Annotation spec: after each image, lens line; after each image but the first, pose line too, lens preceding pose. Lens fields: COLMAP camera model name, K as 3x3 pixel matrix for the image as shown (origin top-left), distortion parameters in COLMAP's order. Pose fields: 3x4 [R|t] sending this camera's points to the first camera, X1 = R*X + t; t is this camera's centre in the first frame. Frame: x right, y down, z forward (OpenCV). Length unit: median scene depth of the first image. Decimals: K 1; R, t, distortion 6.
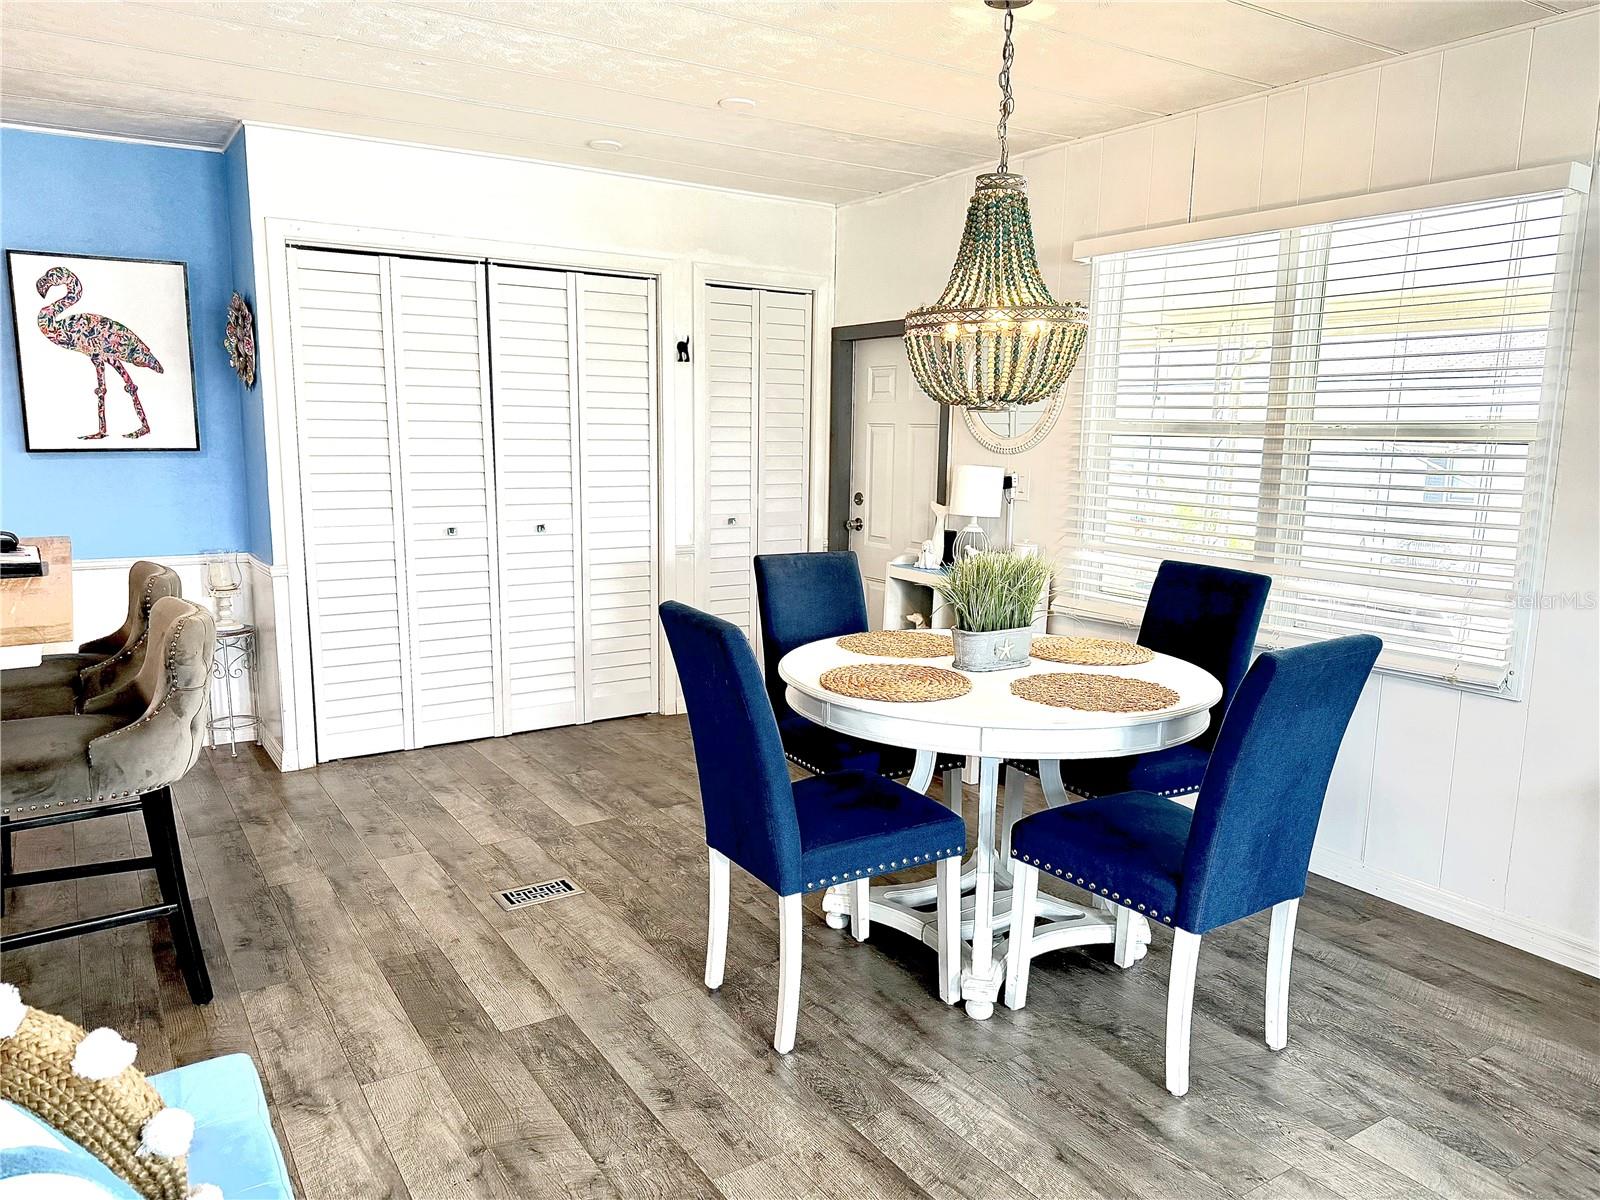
lens RADIAL K [[1113.1, 0, 830.1], [0, 1113.1, 606.1], [0, 0, 1]] dist [0.047071, -0.038386]
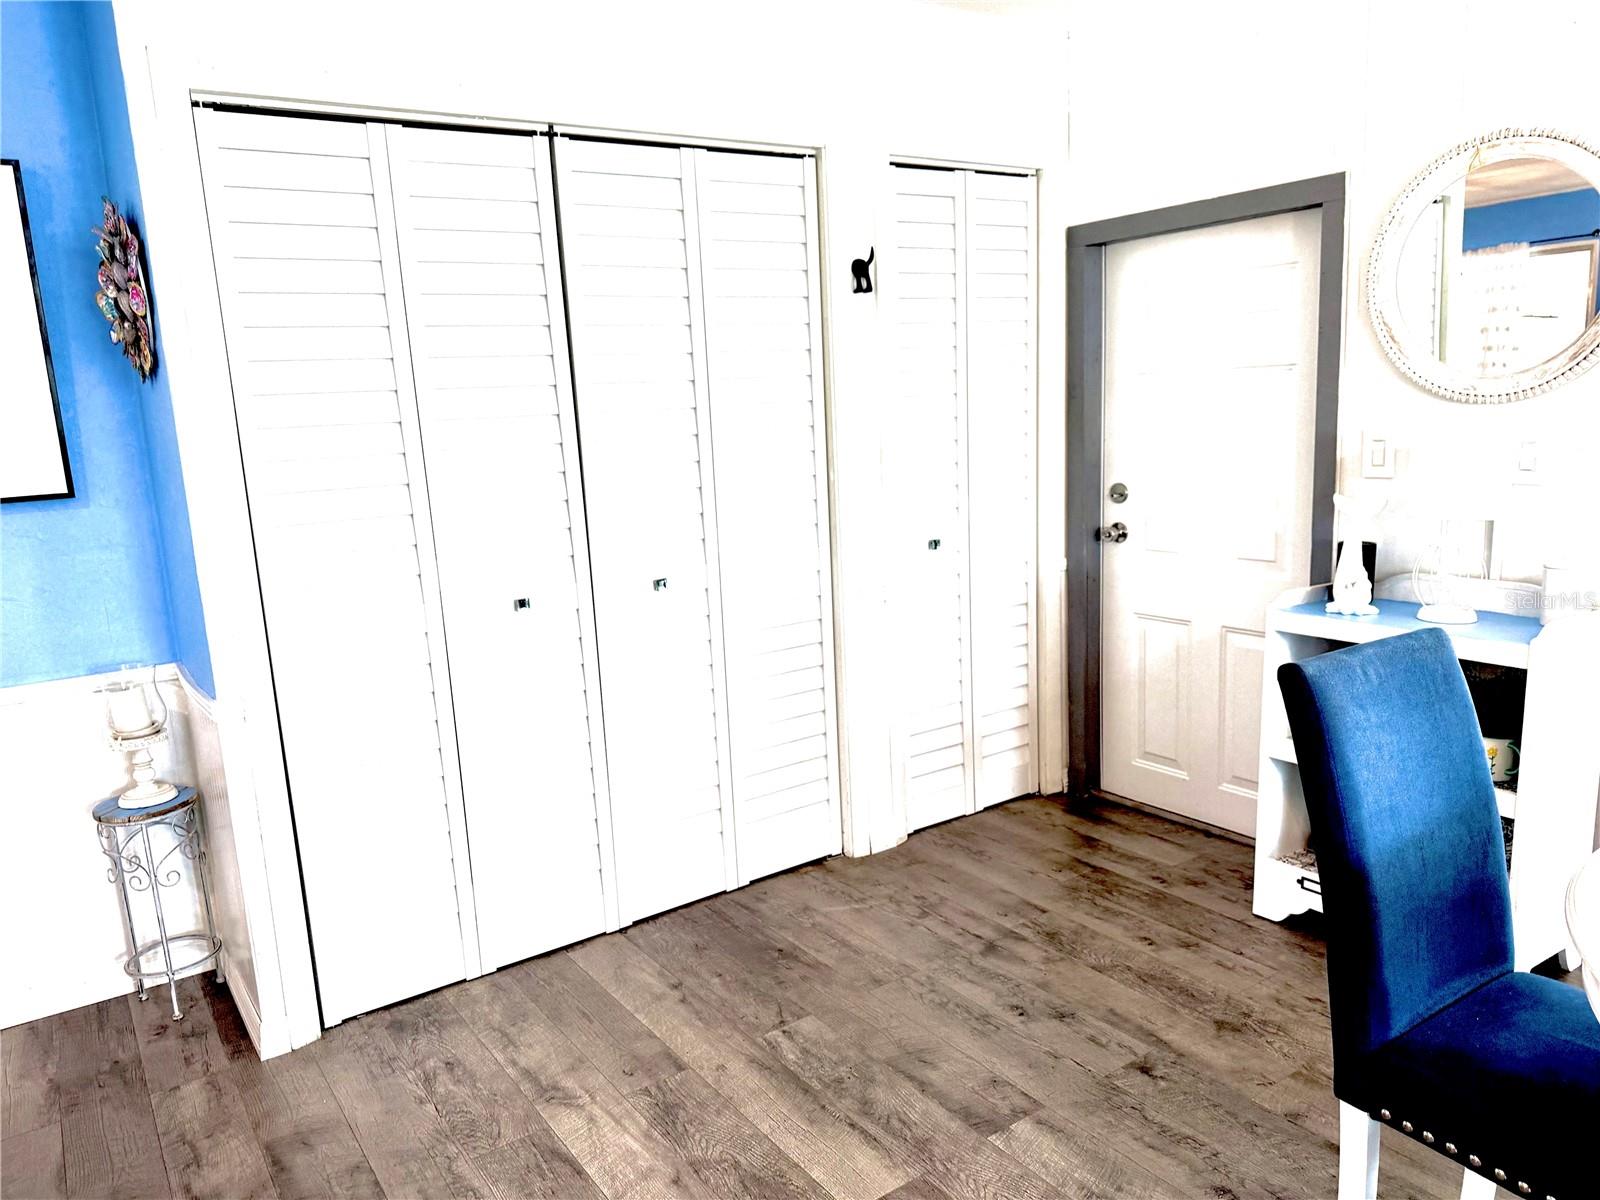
lens RADIAL K [[1113.1, 0, 794.8], [0, 1113.1, 599.7], [0, 0, 1]] dist [0.047071, -0.038386]
pose [[0.997918, -0.064252, 0.005608, -0.201335], [0.064053, 0.997483, 0.030398, -0.079418], [-0.007547, -0.029975, 0.999522, 0.422943]]
